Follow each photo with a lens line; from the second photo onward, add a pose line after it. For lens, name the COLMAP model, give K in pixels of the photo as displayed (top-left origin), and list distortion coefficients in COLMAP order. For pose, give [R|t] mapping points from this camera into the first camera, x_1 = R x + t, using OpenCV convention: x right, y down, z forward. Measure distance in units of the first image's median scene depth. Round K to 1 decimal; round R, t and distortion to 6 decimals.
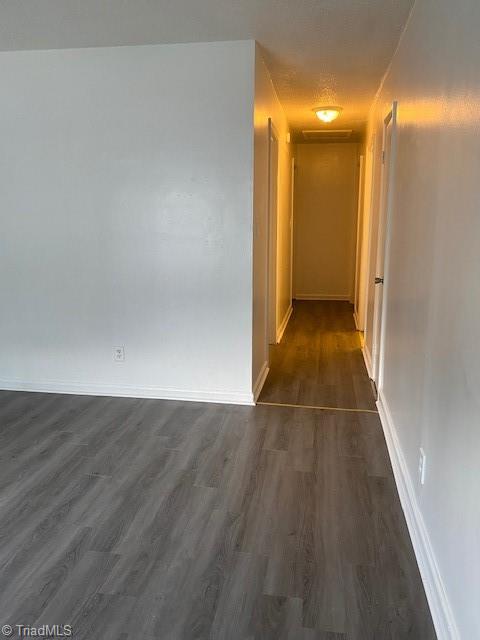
lens RADIAL K [[485.9, 0, 234.2], [0, 485.9, 321.2], [0, 0, 1]] dist [0.026003, -0.024165]
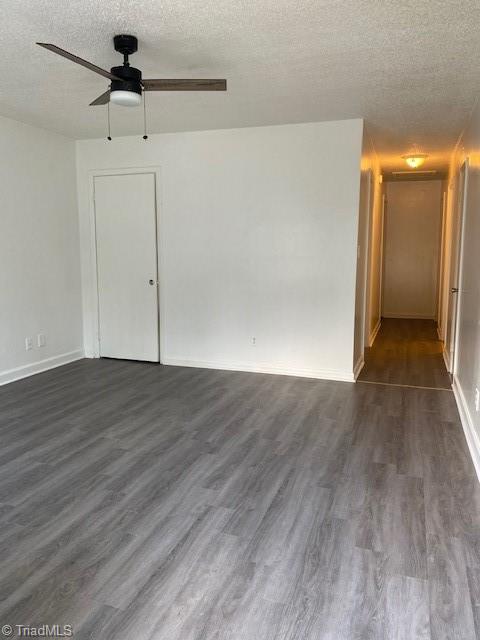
lens RADIAL K [[485.9, 0, 246.5], [0, 485.9, 314.5], [0, 0, 1]] dist [0.026003, -0.024165]
pose [[0.989907, 0.024881, -0.139518, -0.078072], [-0.034943, 0.996925, -0.070145, 0.101704], [0.137344, 0.074313, 0.987732, -0.399890]]
